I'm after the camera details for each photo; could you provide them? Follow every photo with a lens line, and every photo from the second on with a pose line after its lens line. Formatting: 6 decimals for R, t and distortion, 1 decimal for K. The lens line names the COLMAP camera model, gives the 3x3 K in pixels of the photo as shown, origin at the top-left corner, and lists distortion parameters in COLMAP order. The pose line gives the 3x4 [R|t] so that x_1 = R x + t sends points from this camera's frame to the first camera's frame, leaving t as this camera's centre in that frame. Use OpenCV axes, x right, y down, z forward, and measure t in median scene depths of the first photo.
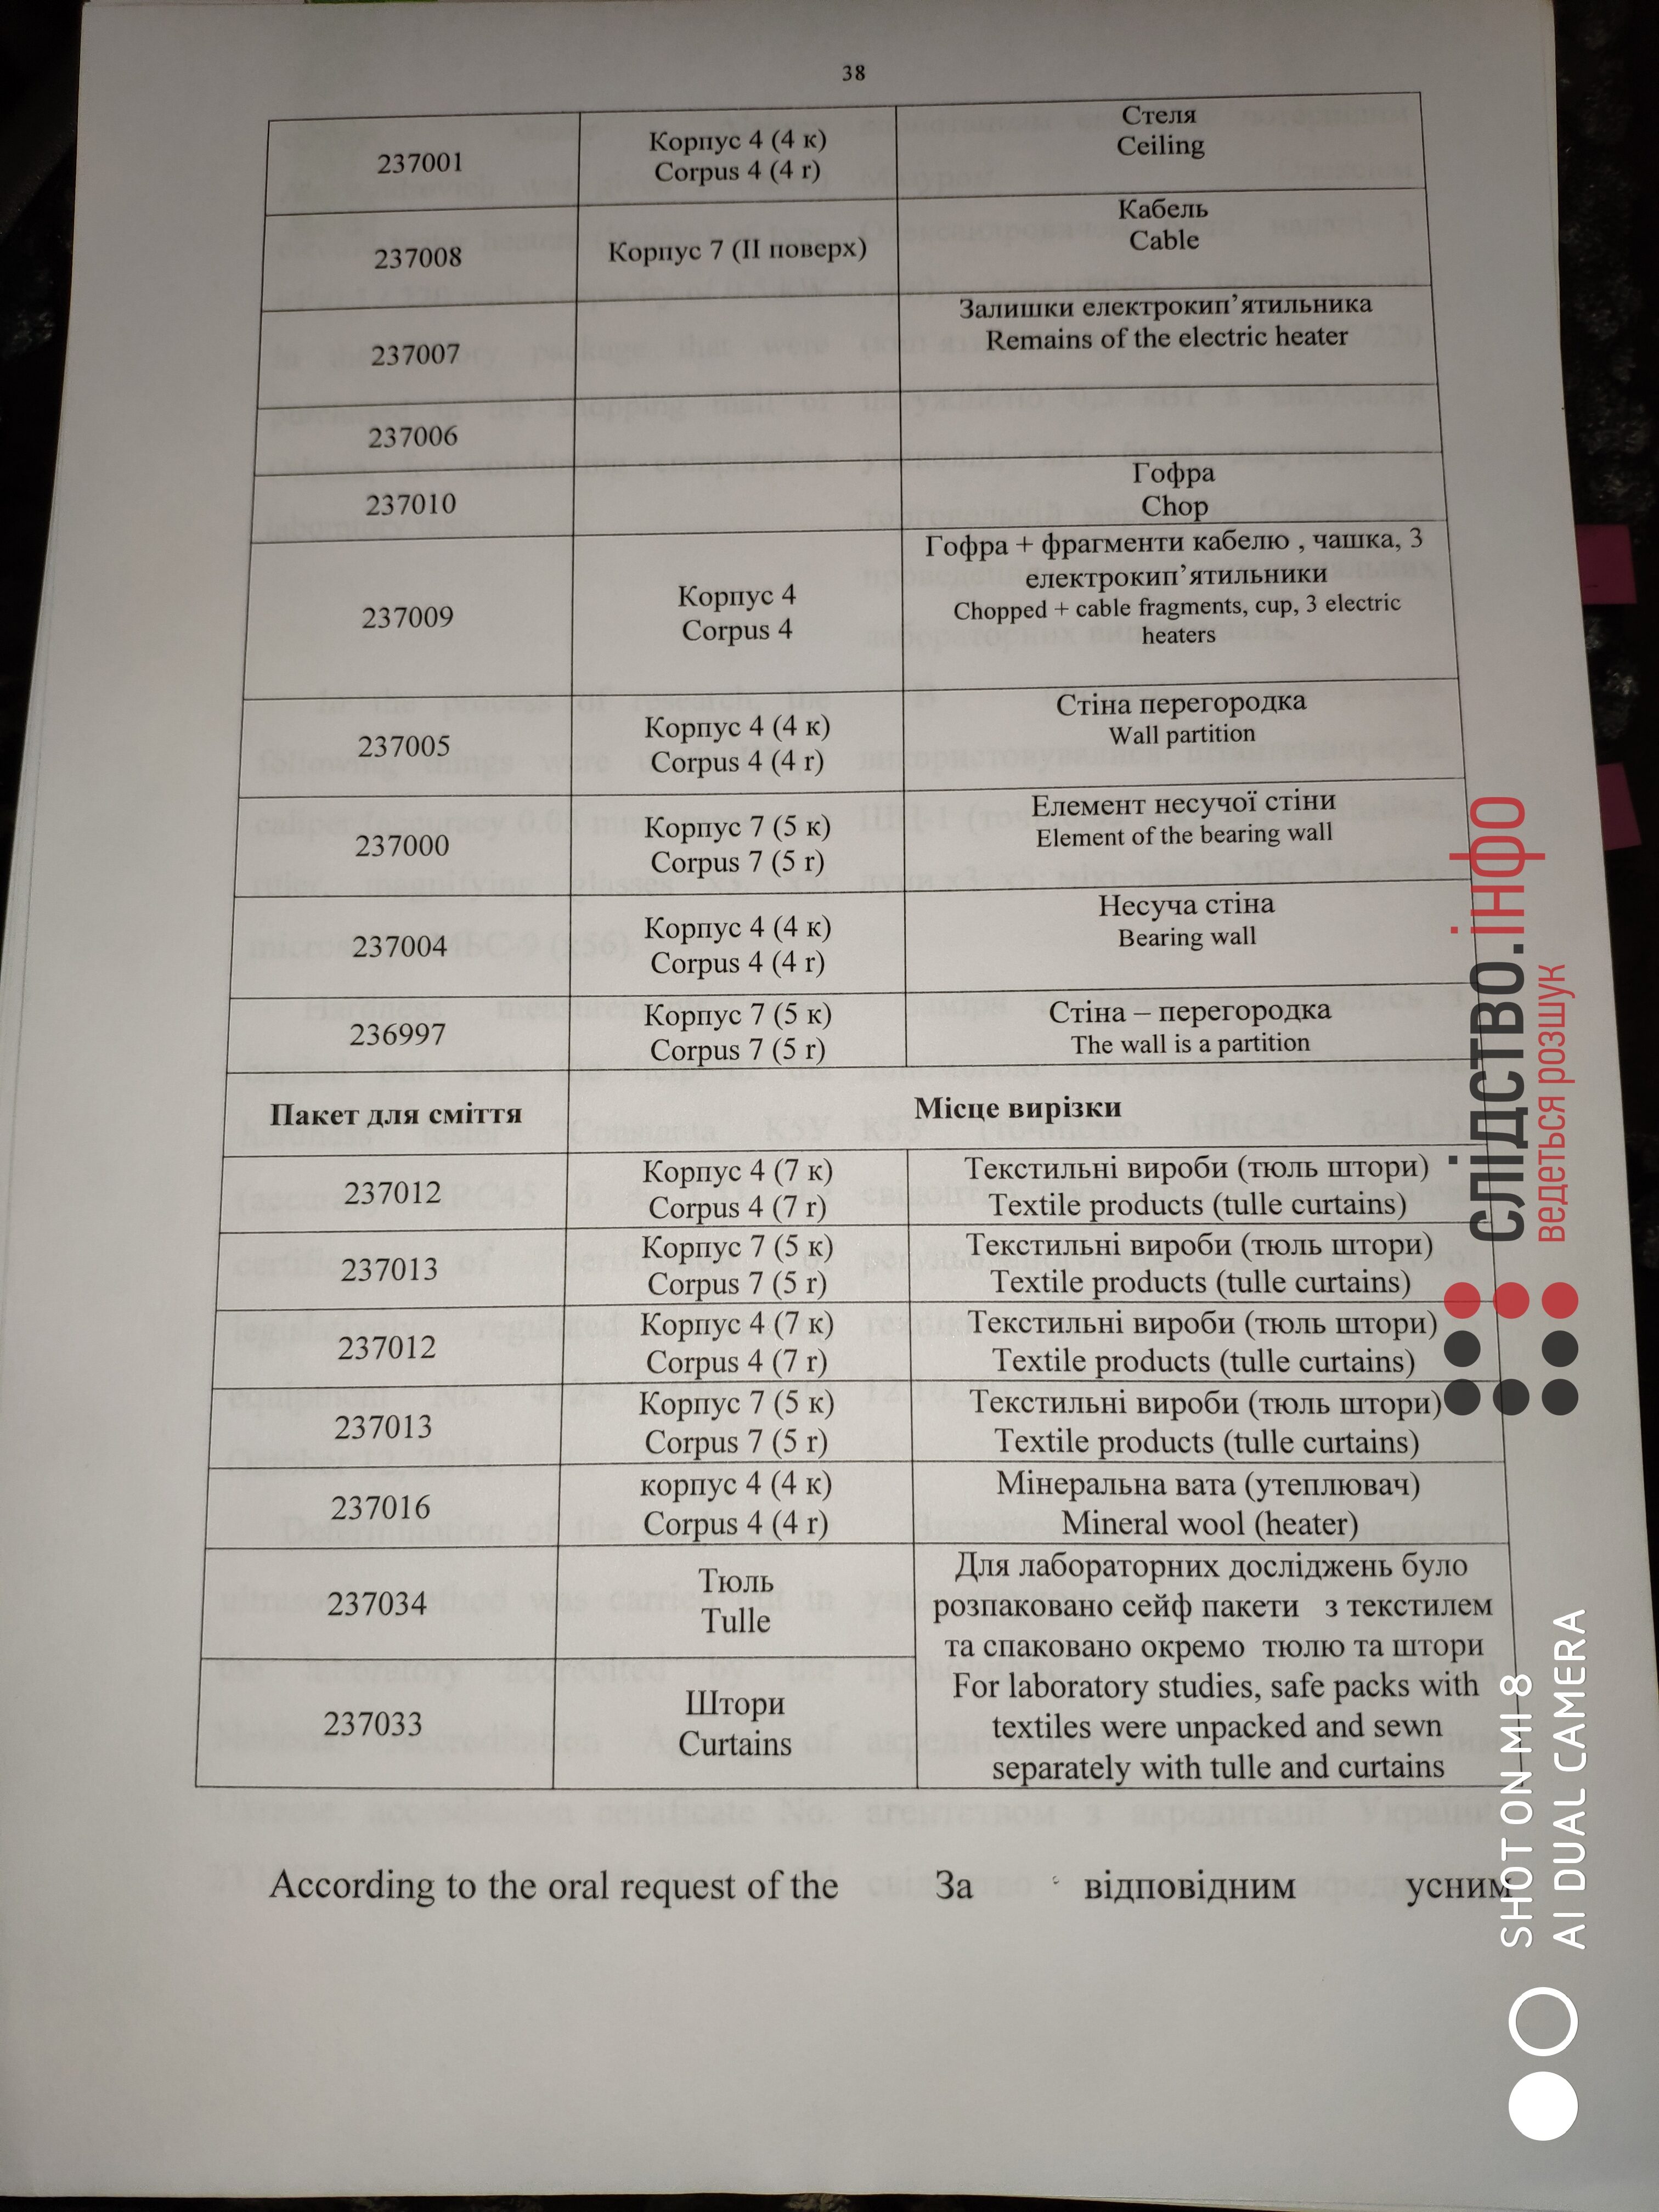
lens RADIAL K [[1362.5, 0, 829.5], [0, 1362.5, 1106.0], [0, 0, 1]] dist [0.081500, -0.095970]
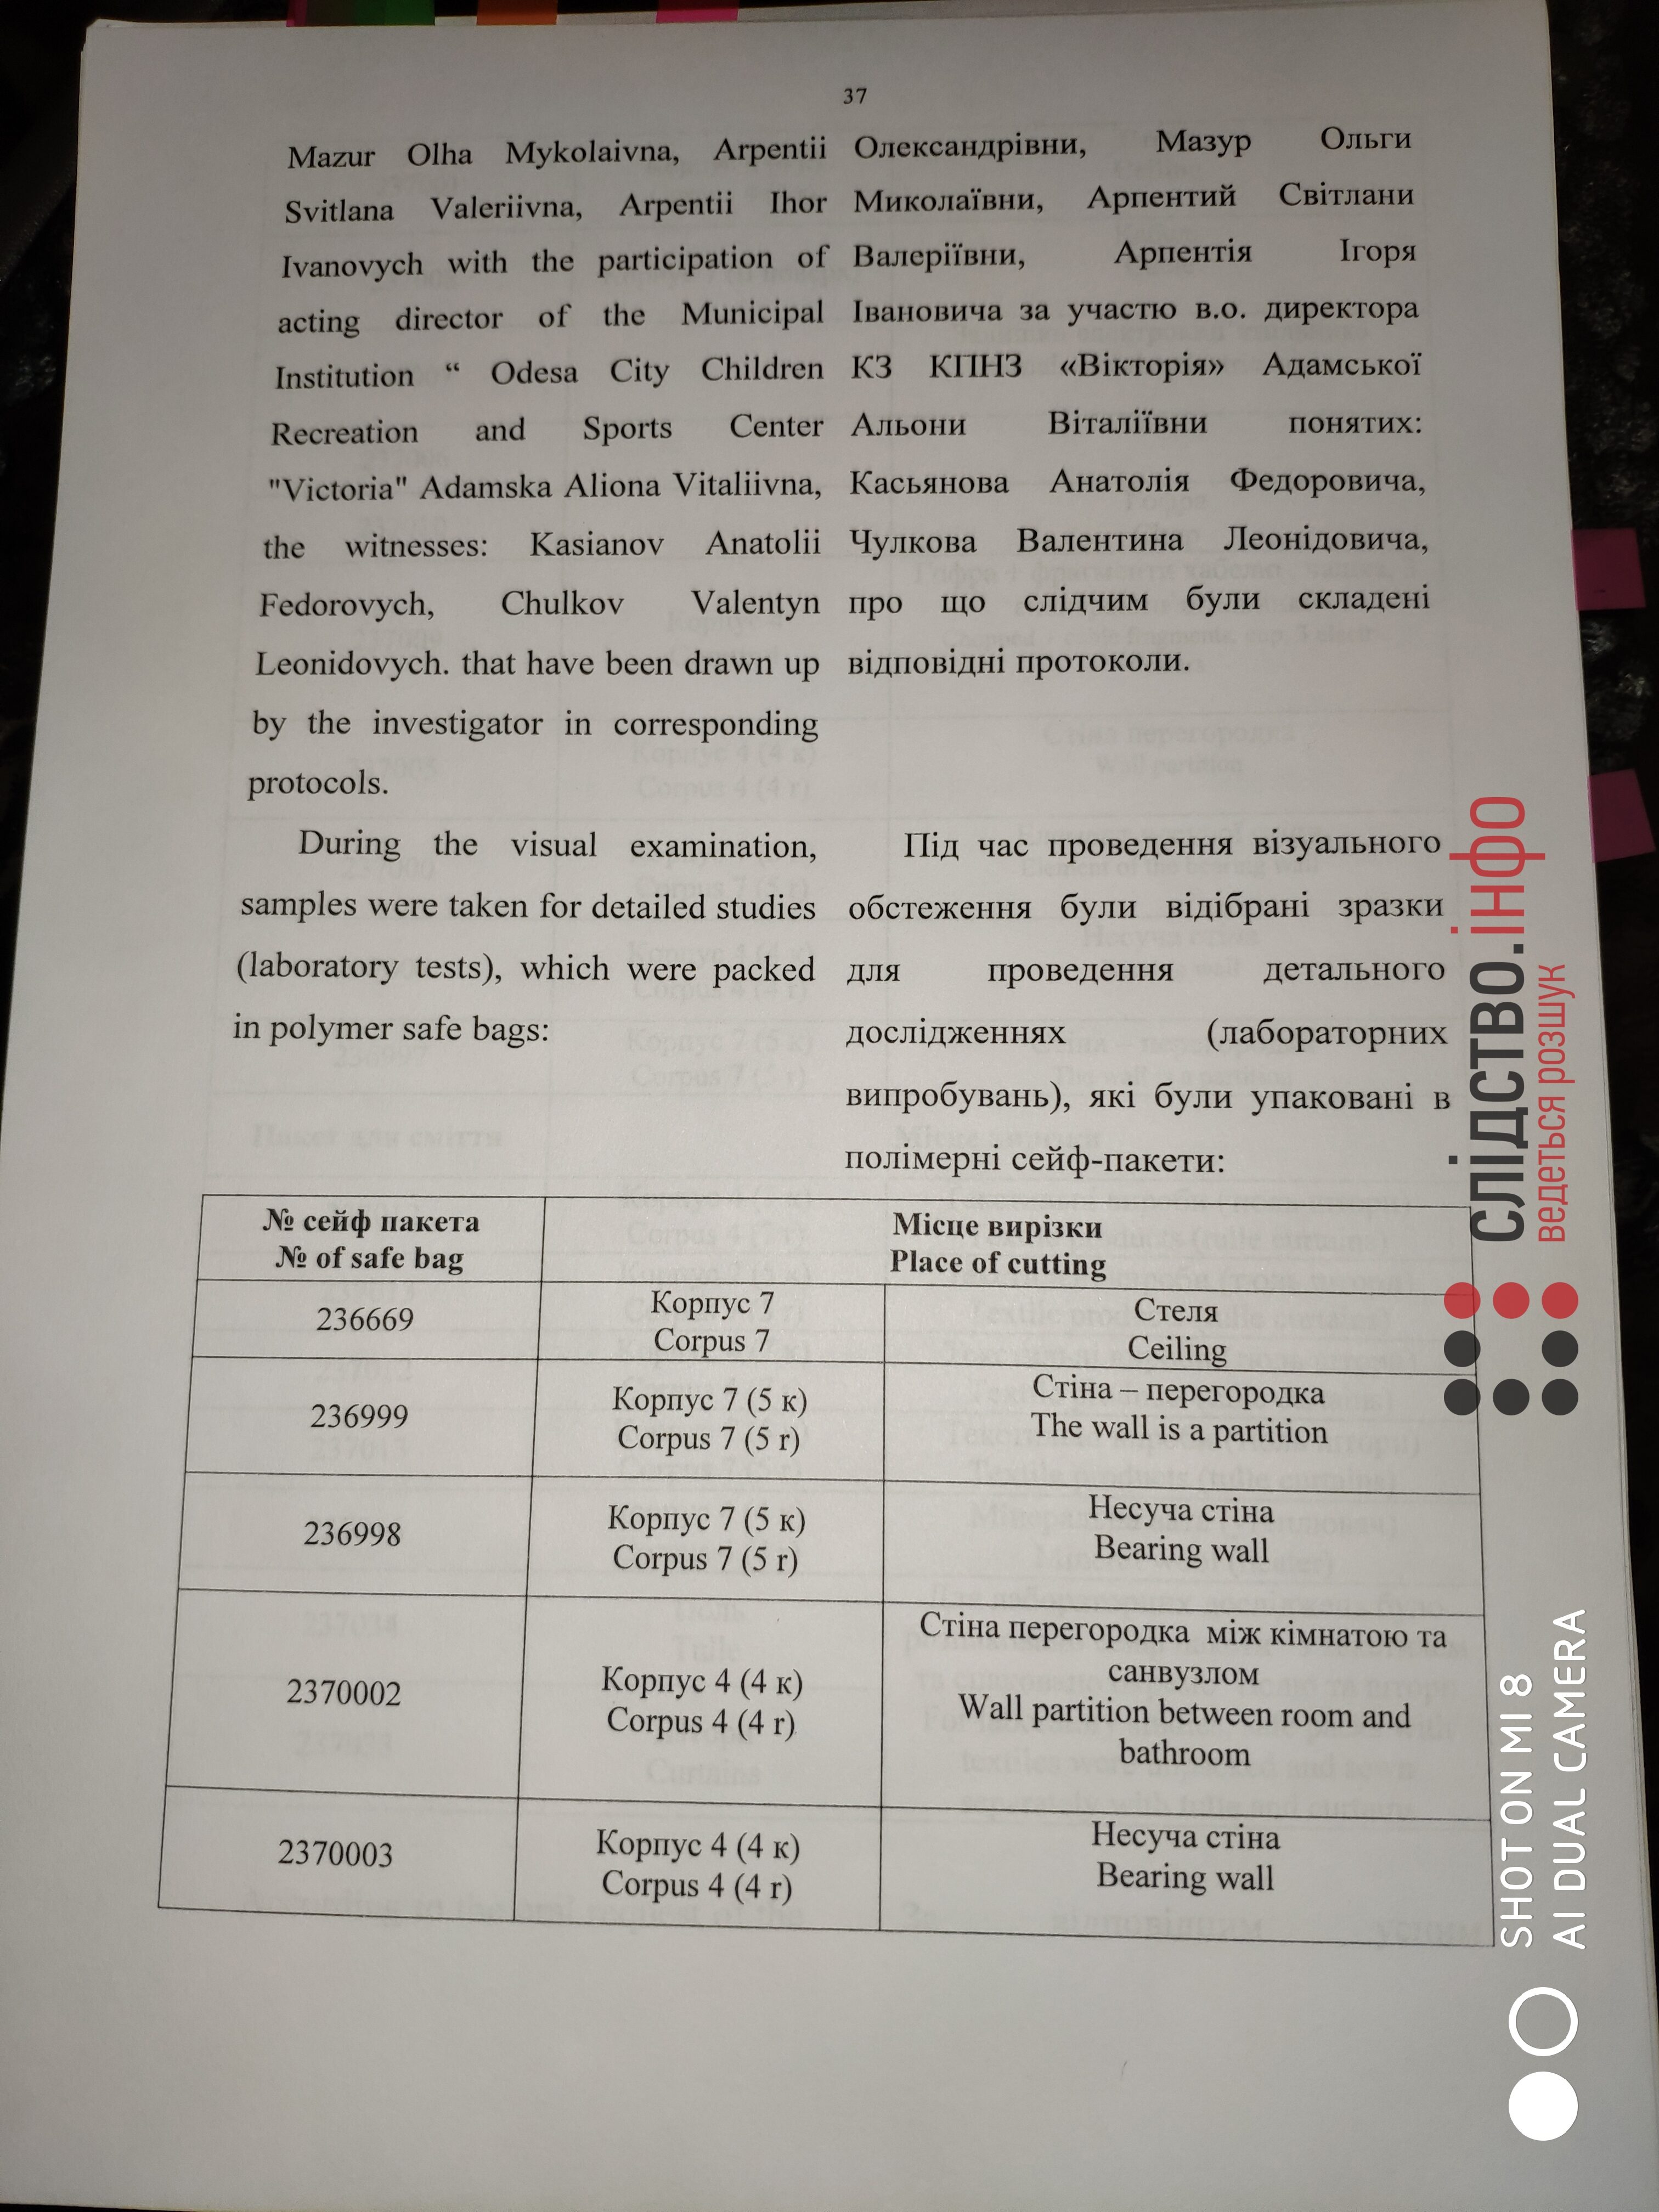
lens RADIAL K [[1335.3, 0, 795.1], [0, 1335.3, 951.8], [0, 0, 1]] dist [0.098187, -0.122330]
pose [[0.999626, 0.024180, -0.012799, -0.002352], [-0.024129, 0.999701, 0.004080, -0.376375], [0.012894, -0.003770, 0.999910, 0.043924]]
